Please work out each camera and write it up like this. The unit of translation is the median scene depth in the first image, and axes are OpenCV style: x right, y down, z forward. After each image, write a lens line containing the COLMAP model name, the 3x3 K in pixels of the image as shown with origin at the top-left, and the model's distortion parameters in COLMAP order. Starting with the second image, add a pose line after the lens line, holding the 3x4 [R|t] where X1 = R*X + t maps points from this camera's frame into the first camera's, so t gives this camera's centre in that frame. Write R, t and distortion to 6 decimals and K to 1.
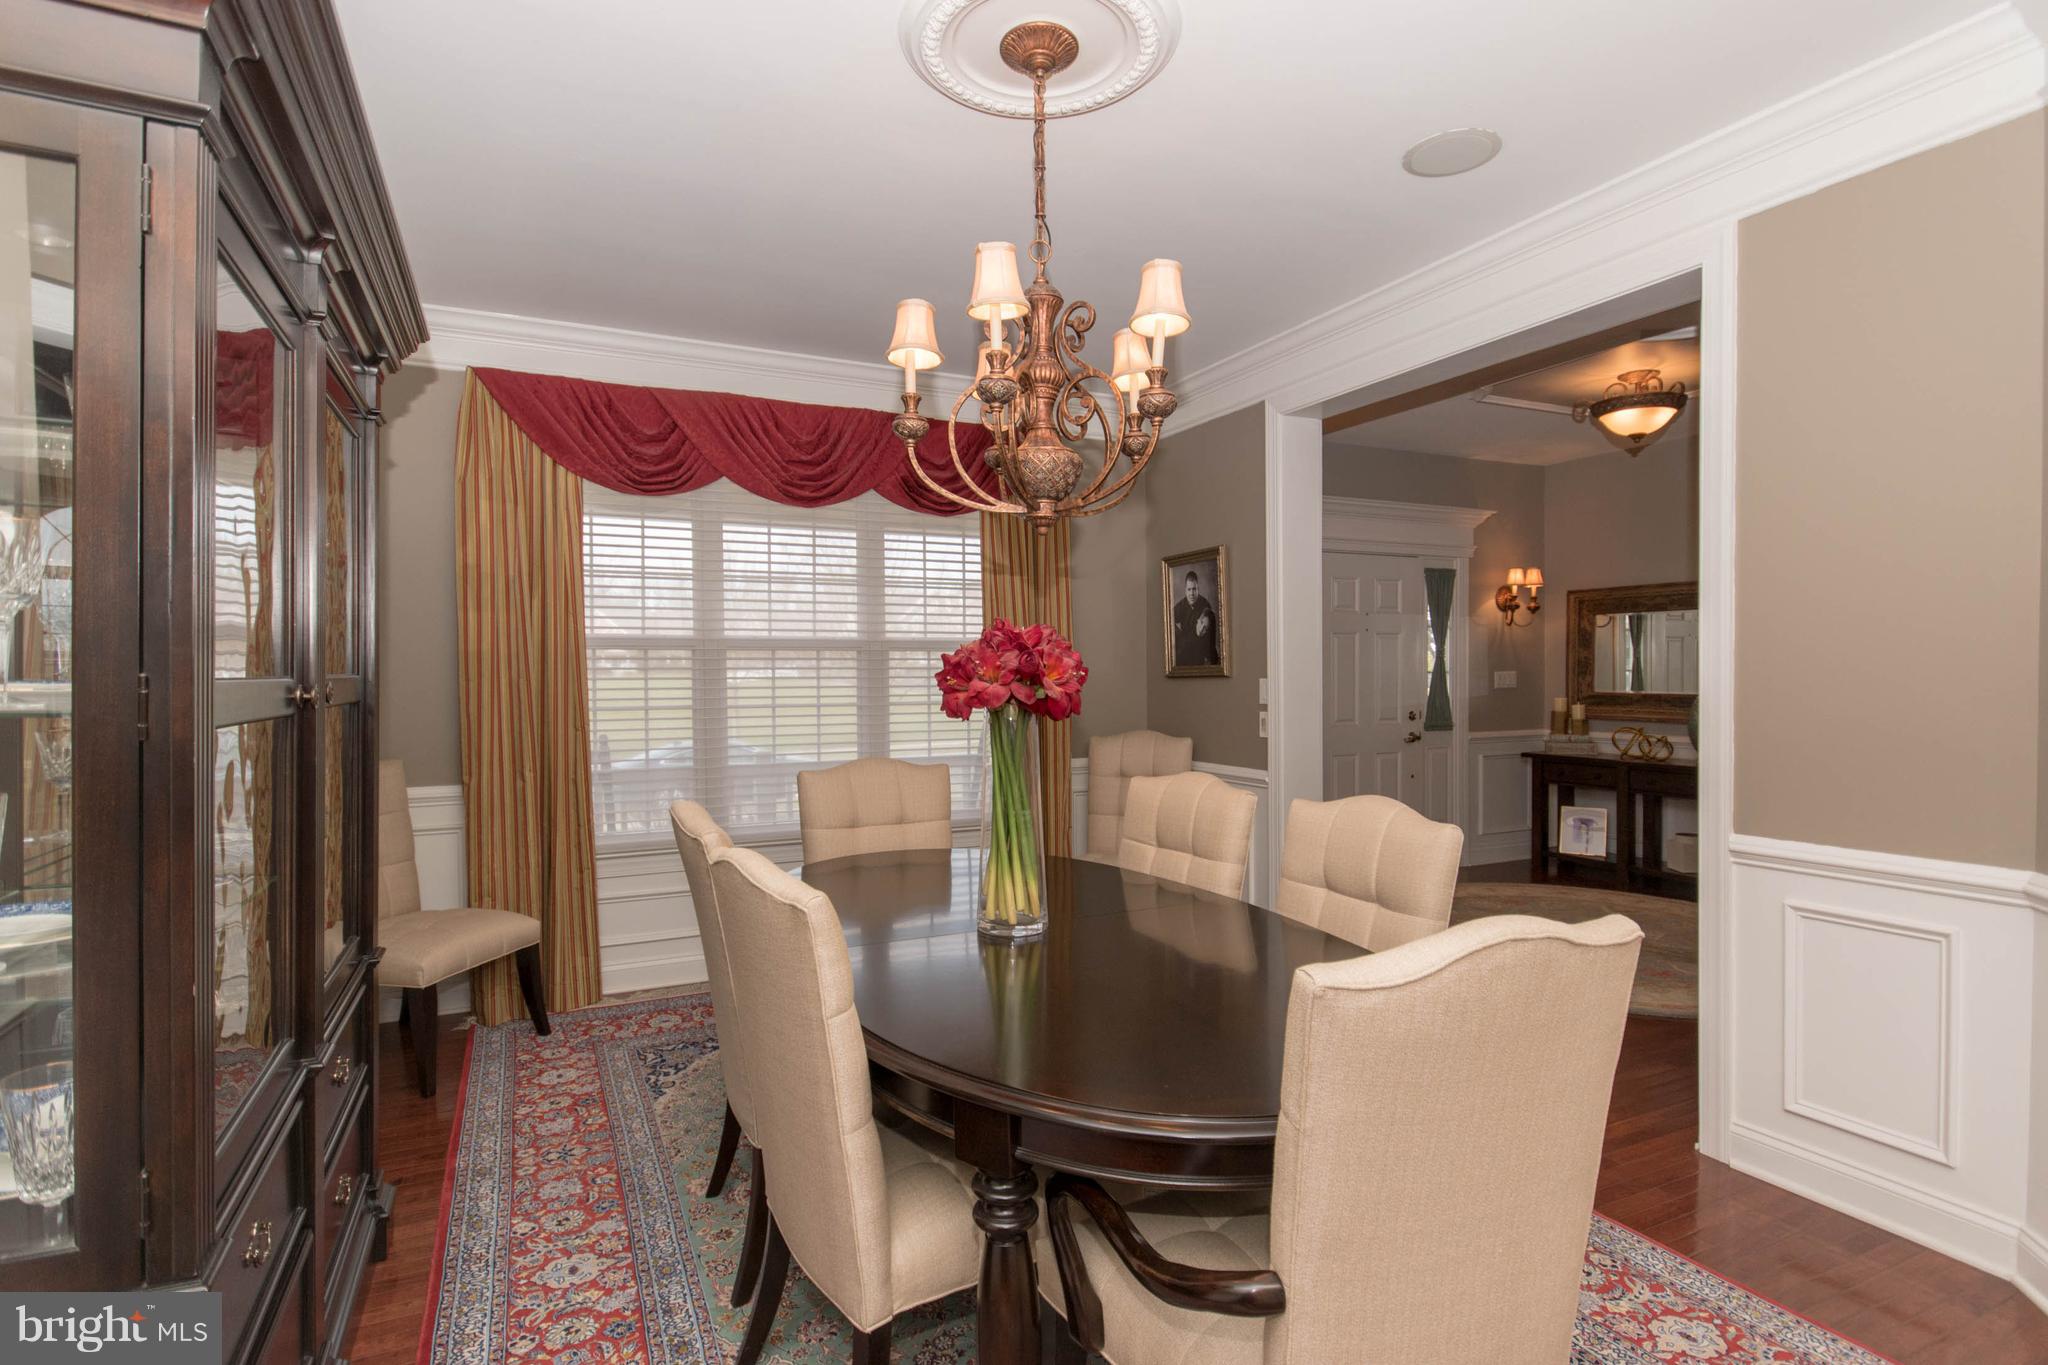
lens RADIAL K [[1022.5, 0, 1022.5], [0, 1022.5, 677.7], [0, 0, 1]] dist [-0.005702, -0.000575]
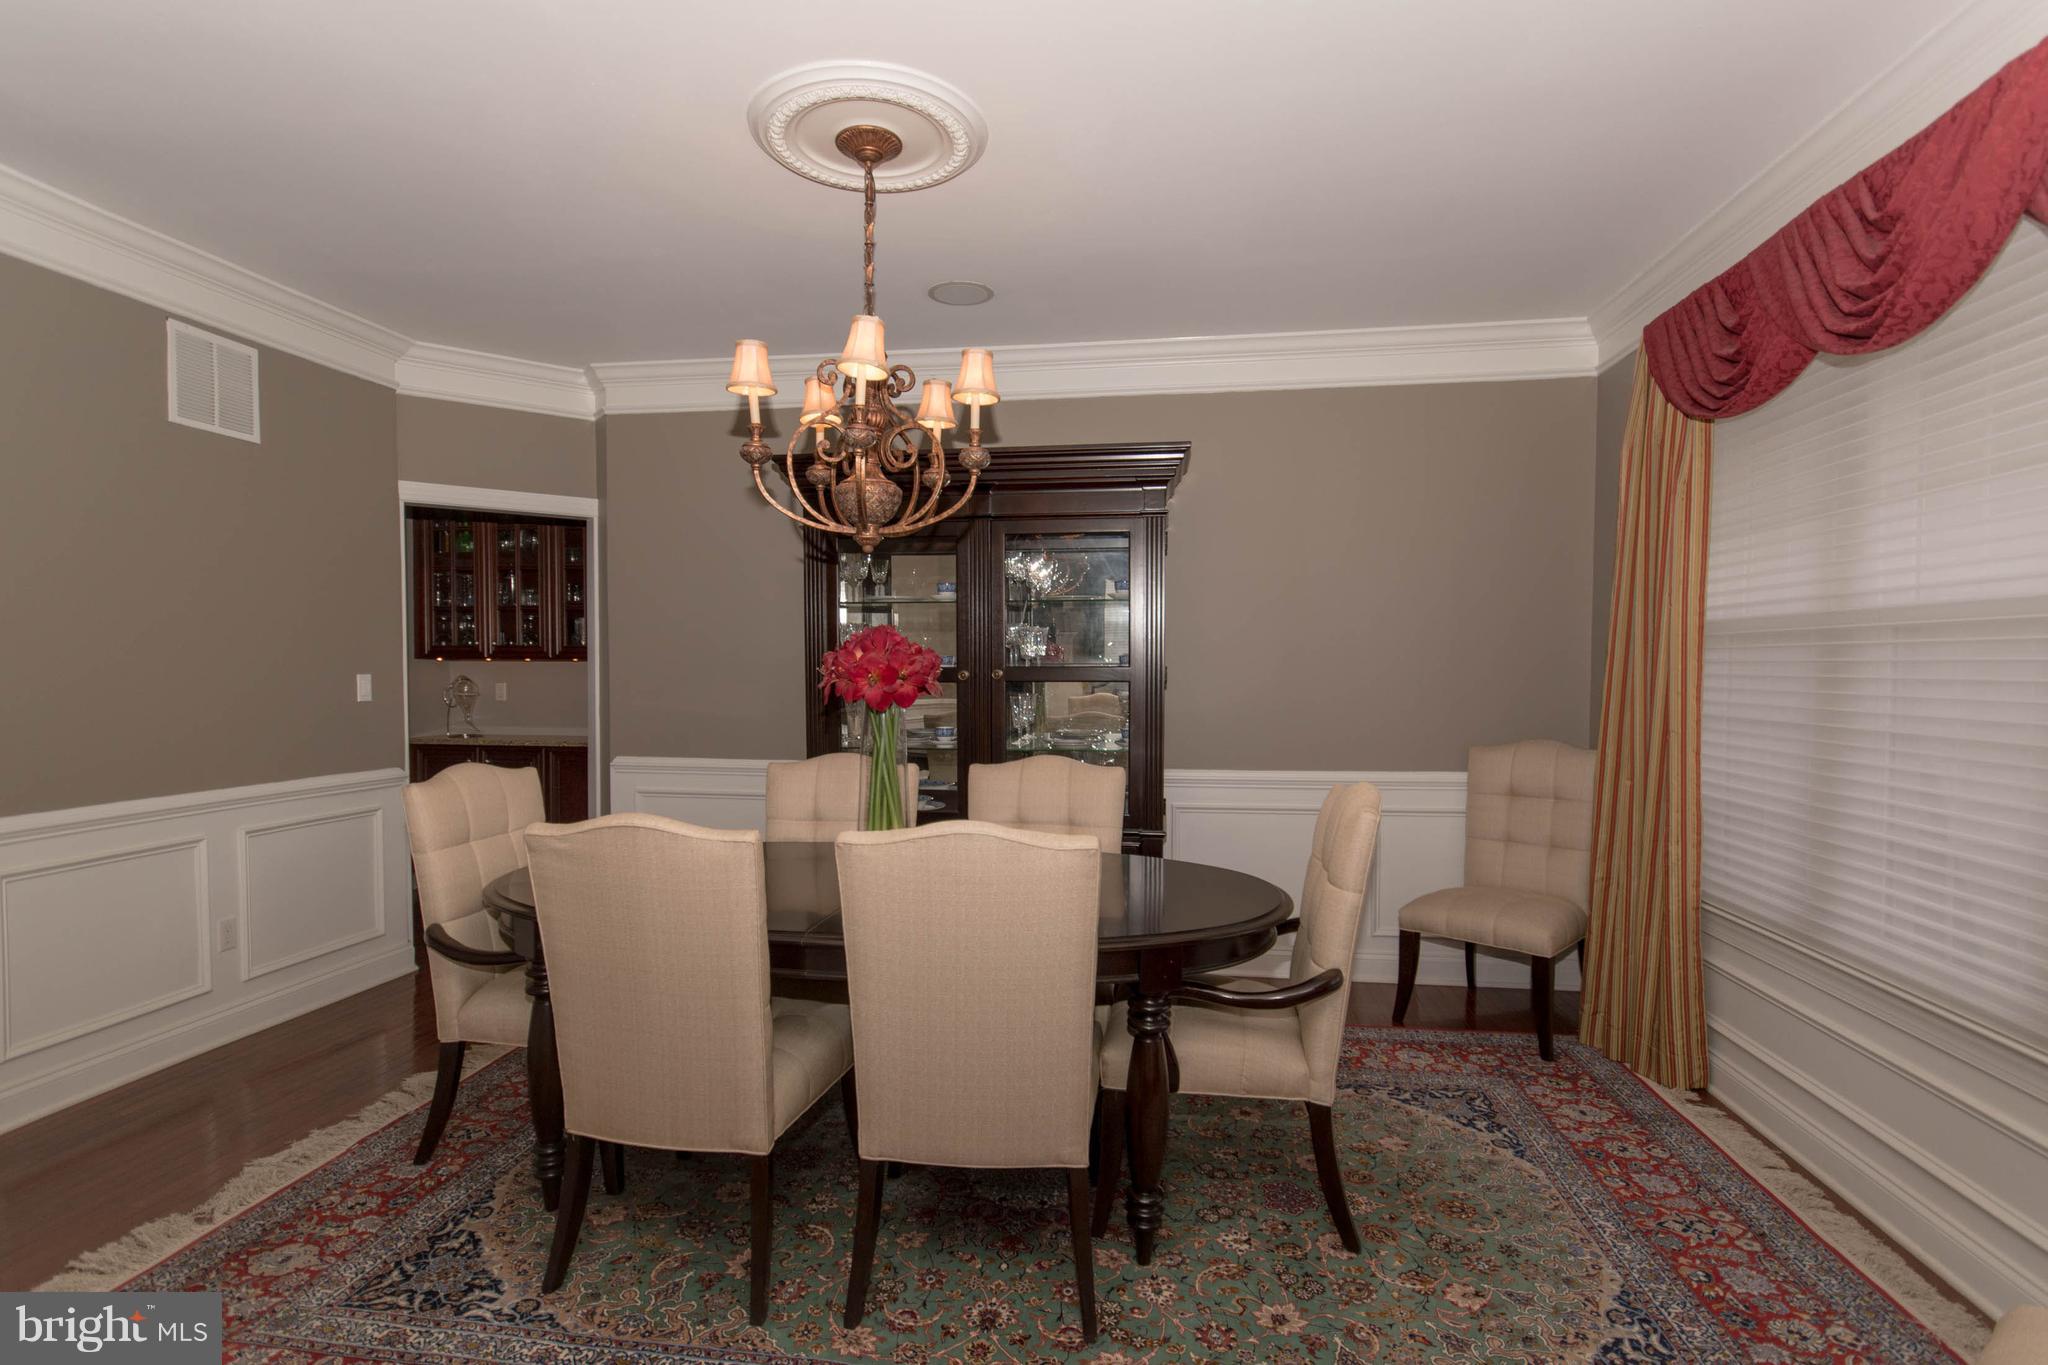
lens RADIAL K [[1022.5, 0, 1022.5], [0, 1022.5, 687.6], [0, 0, 1]] dist [-0.005702, -0.000575]
pose [[-0.564517, 0.021387, -0.825145, 0.541507], [-0.008827, 0.999451, 0.031945, -0.009439], [0.825374, 0.025317, -0.564018, 1.105452]]
